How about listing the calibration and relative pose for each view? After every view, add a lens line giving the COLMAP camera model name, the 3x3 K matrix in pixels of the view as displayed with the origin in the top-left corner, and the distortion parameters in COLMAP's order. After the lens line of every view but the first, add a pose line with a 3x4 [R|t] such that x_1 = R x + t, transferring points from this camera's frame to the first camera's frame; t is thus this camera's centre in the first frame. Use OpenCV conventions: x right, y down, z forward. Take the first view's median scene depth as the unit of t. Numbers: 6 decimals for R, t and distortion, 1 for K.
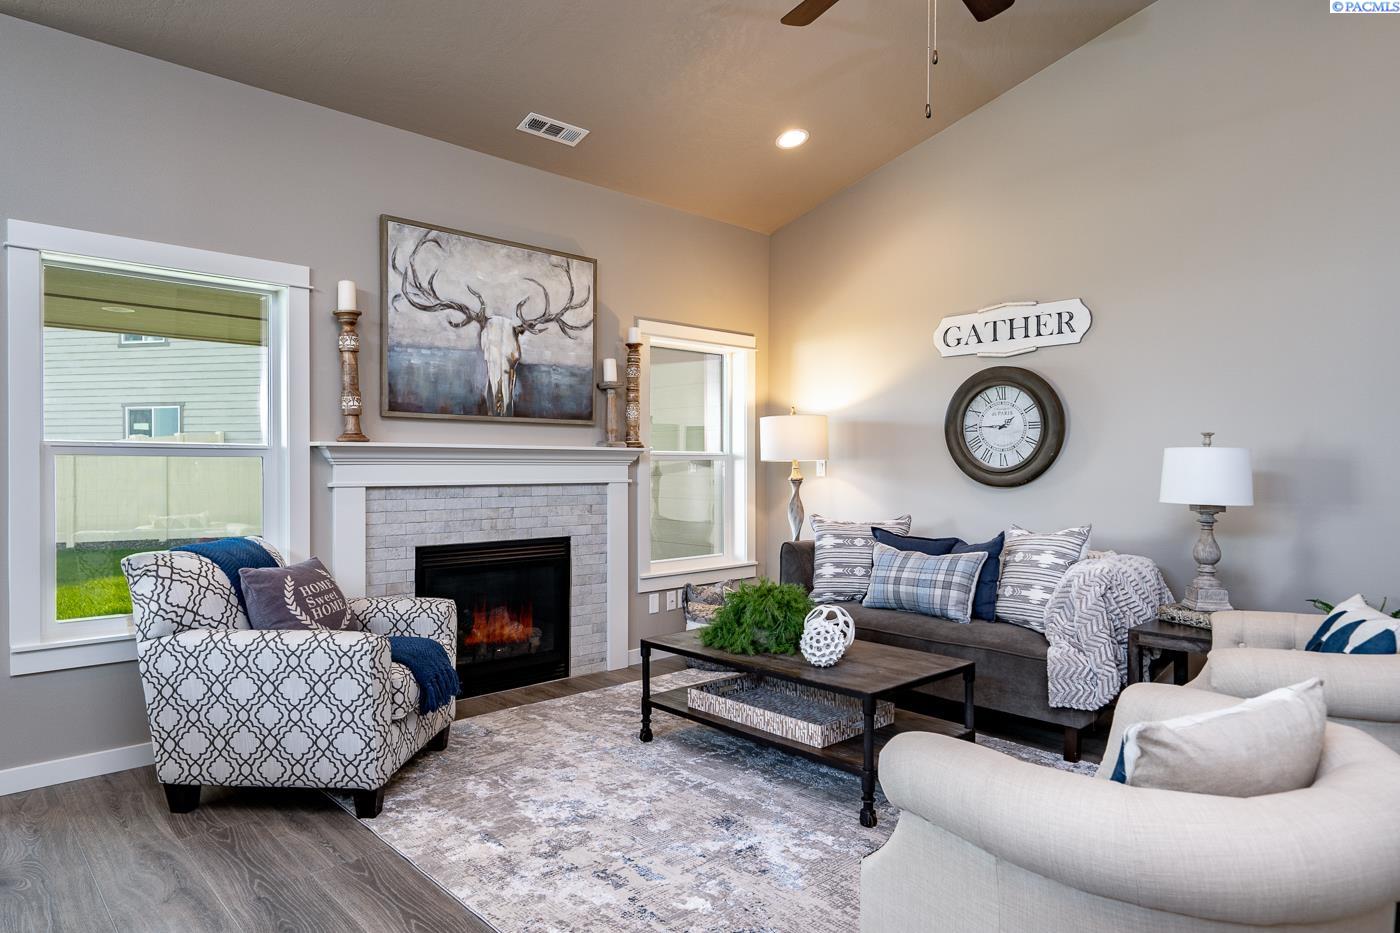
lens RADIAL K [[839.1, 0, 692.1], [0, 839.1, 470.1], [0, 0, 1]] dist [0.038800, 0.001625]
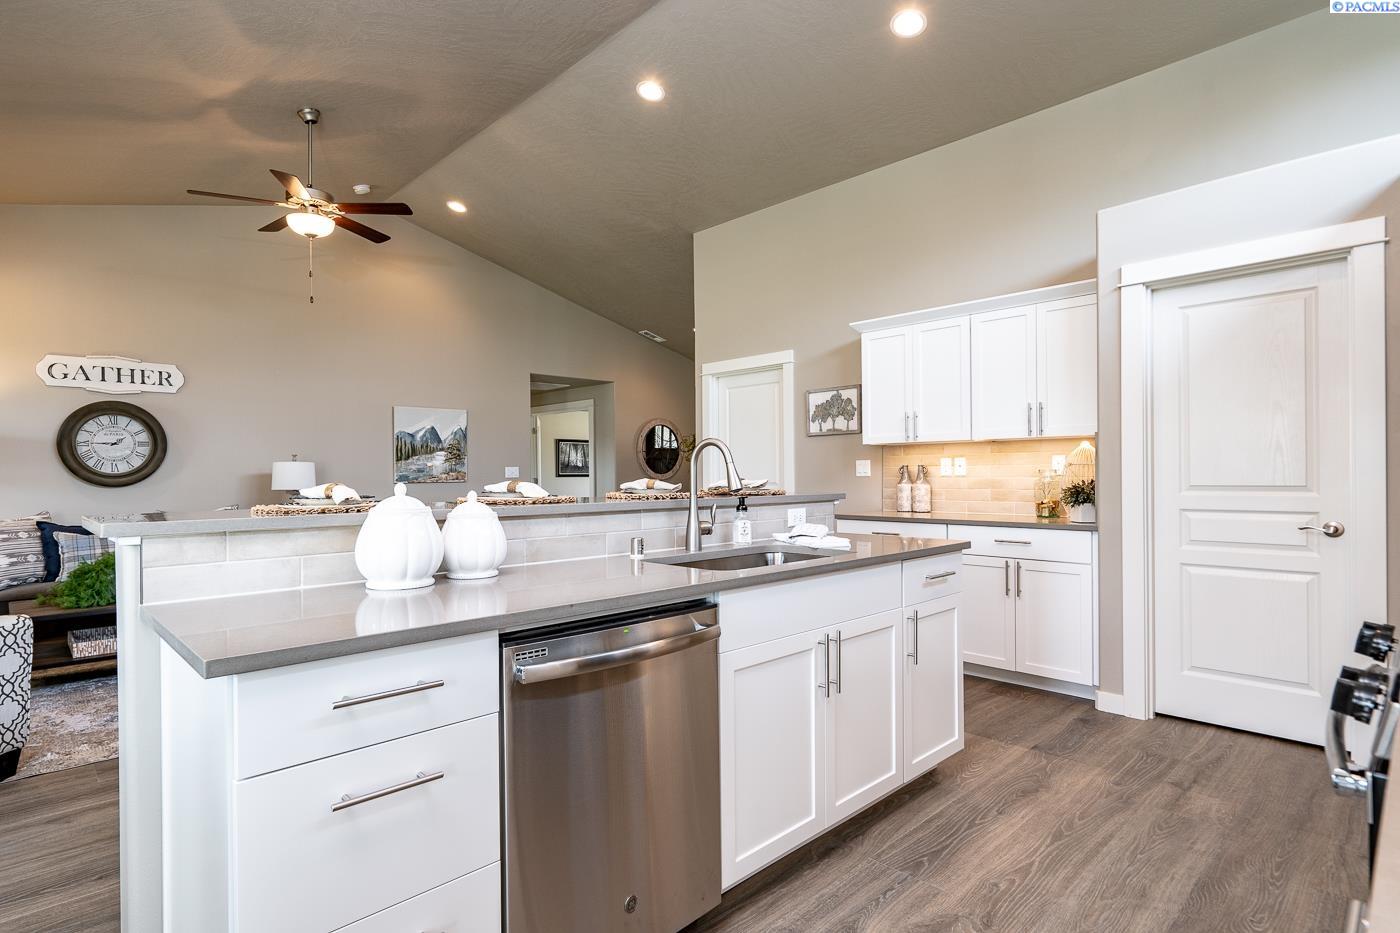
lens RADIAL K [[731.9, 0, 698.9], [0, 731.9, 473.9], [0, 0, 1]] dist [0.002497, -0.000589]
pose [[-0.029121, 0.000222, 0.999576, -0.894643], [0.013464, 0.999909, 0.000170, 0.011502], [-0.999485, 0.013463, -0.029122, 0.068235]]
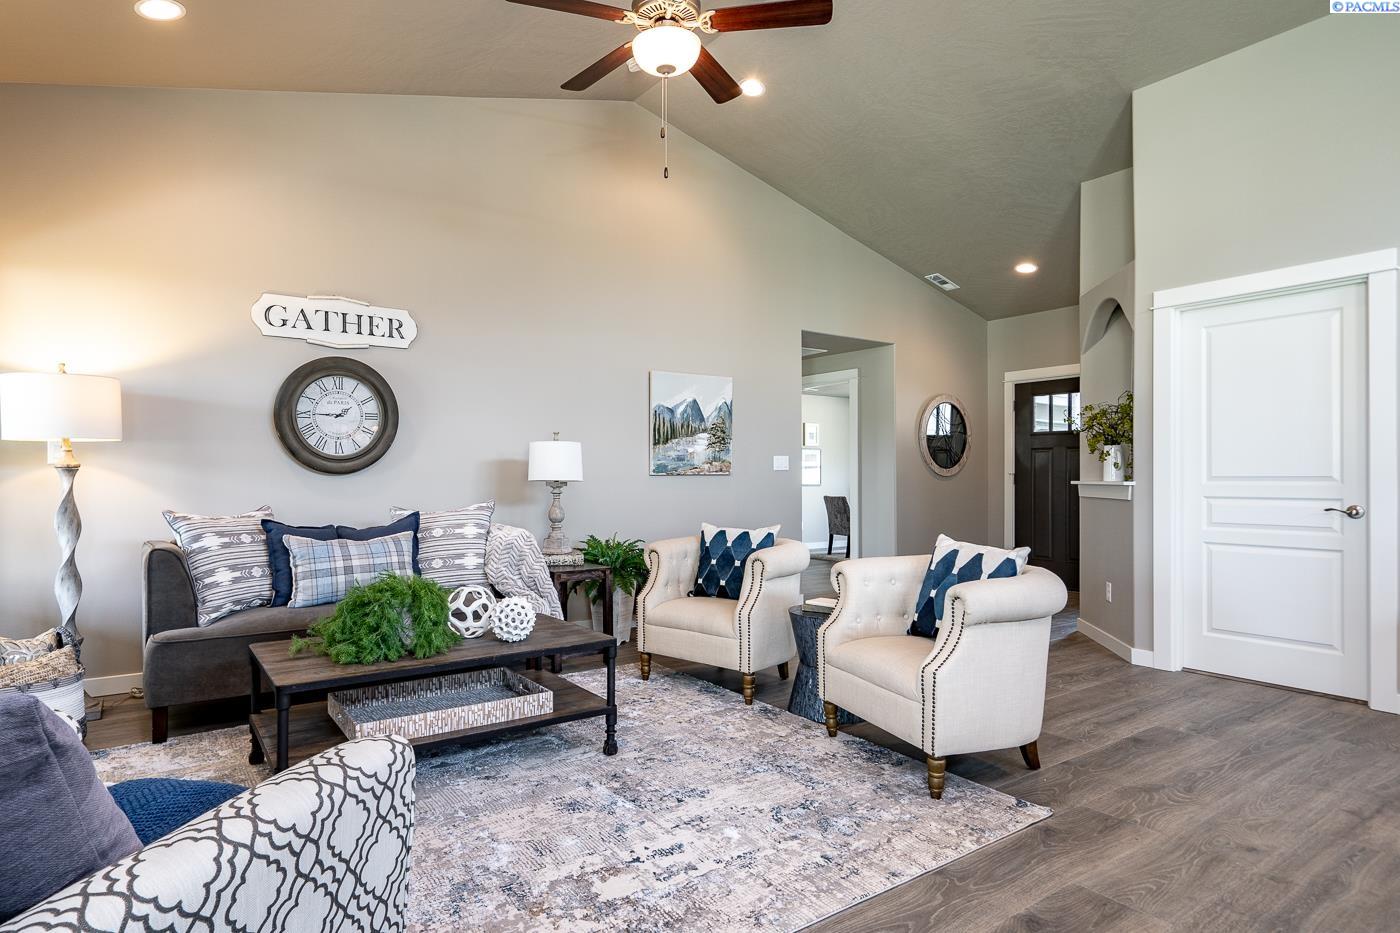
lens RADIAL K [[772.5, 0, 648.1], [0, 772.5, 472.8], [0, 0, 1]] dist [-0.002108, 0.002348]
pose [[0.149085, 0.006532, 0.988803, -0.519644], [0.006101, 0.999953, -0.007526, 0.028515], [-0.988806, 0.007155, 0.149038, 0.496834]]
